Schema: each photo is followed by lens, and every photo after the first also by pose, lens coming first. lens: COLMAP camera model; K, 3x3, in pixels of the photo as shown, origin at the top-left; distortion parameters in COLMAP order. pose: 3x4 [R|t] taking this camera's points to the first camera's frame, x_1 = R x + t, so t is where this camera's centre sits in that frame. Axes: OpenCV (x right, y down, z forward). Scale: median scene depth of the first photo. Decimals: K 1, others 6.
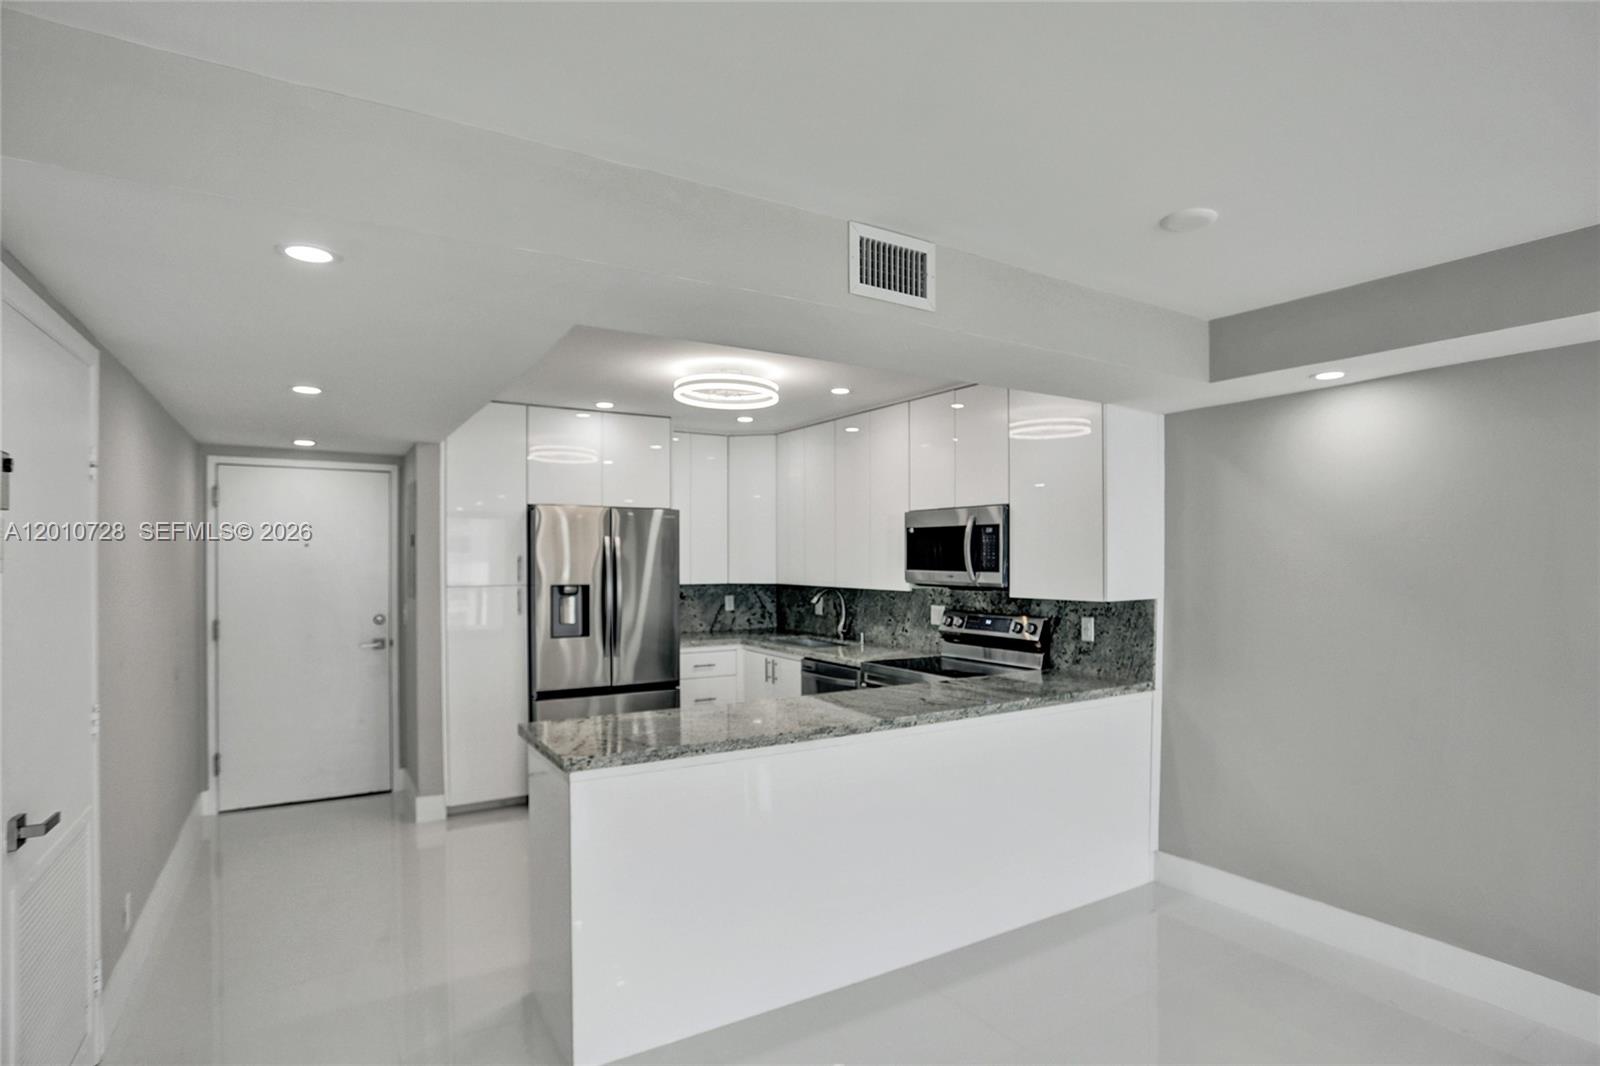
lens RADIAL K [[800.6, 0, 782.3], [0, 800.6, 557.0], [0, 0, 1]] dist [-0.030537, 0.016602]
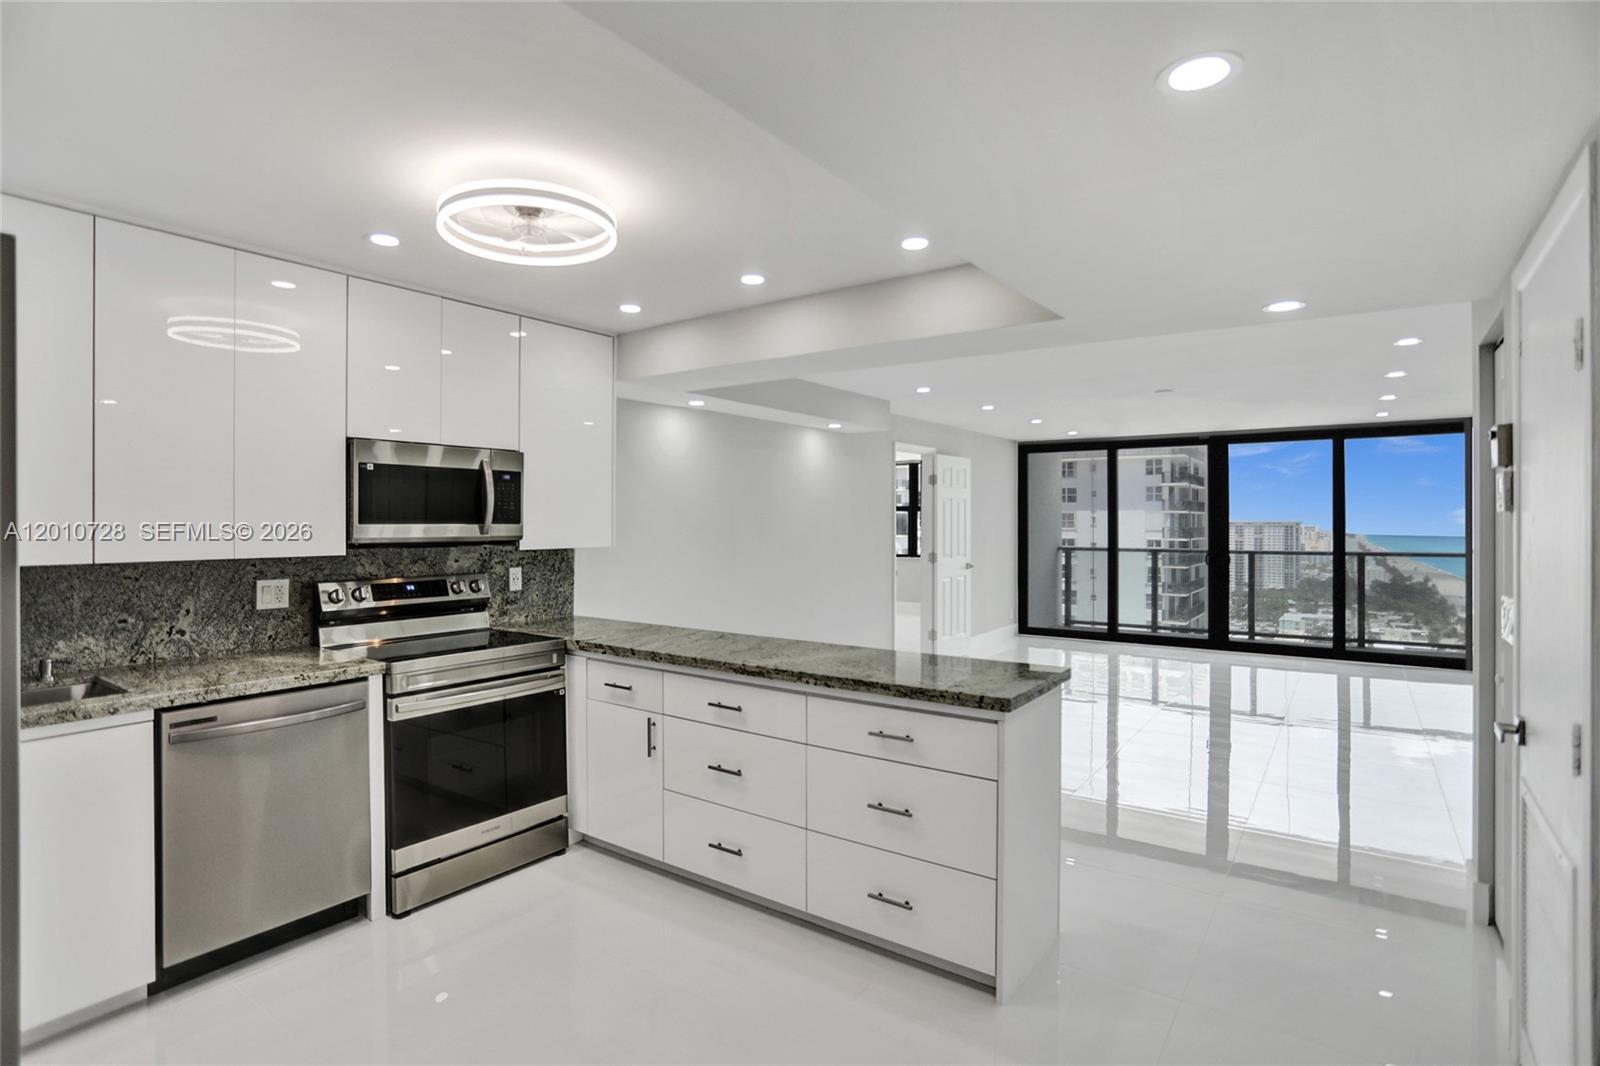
lens RADIAL K [[800.6, 0, 787.4], [0, 800.6, 523.0], [0, 0, 1]] dist [-0.030537, 0.016602]
pose [[-0.393597, -0.002533, 0.919280, -0.589649], [-0.004417, 0.999990, 0.000864, 0.012798], [-0.919272, -0.003720, -0.393604, 0.902689]]
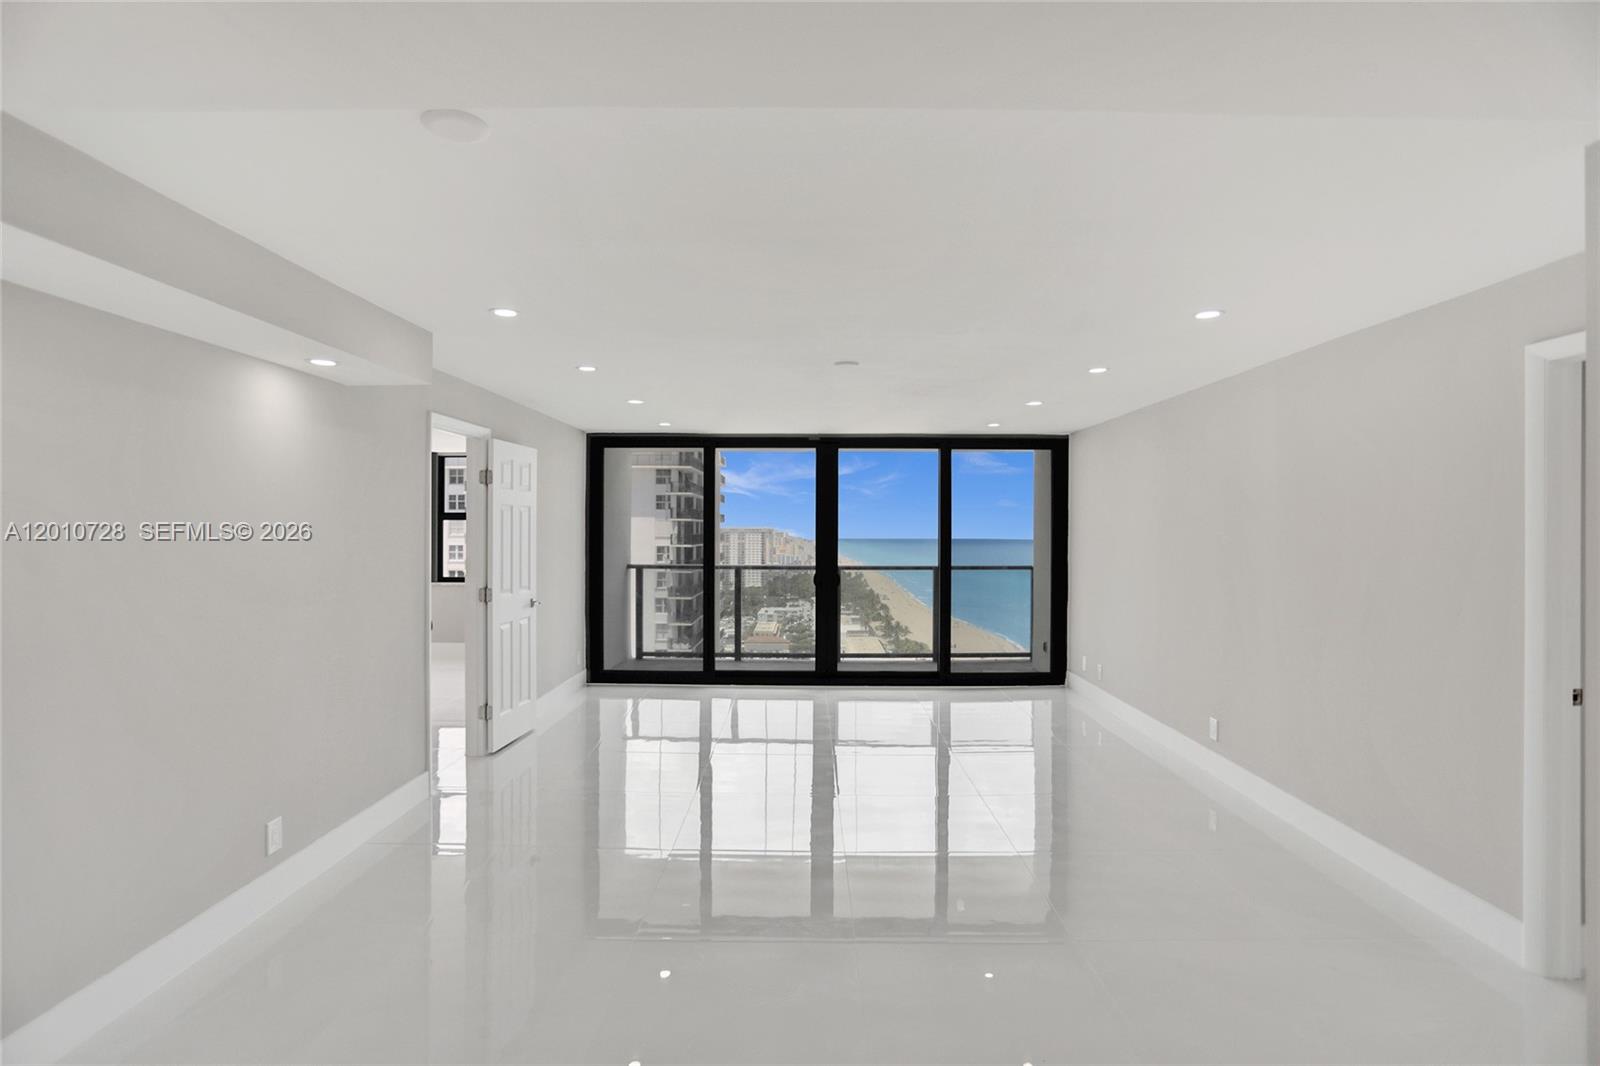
lens RADIAL K [[800.6, 0, 816.0], [0, 800.6, 525.8], [0, 0, 1]] dist [-0.030537, 0.016602]
pose [[-0.861340, 0.001423, 0.508027, -0.097983], [-0.002049, 0.999978, -0.006275, -0.002581], [-0.508024, -0.006445, -0.861319, 0.673864]]
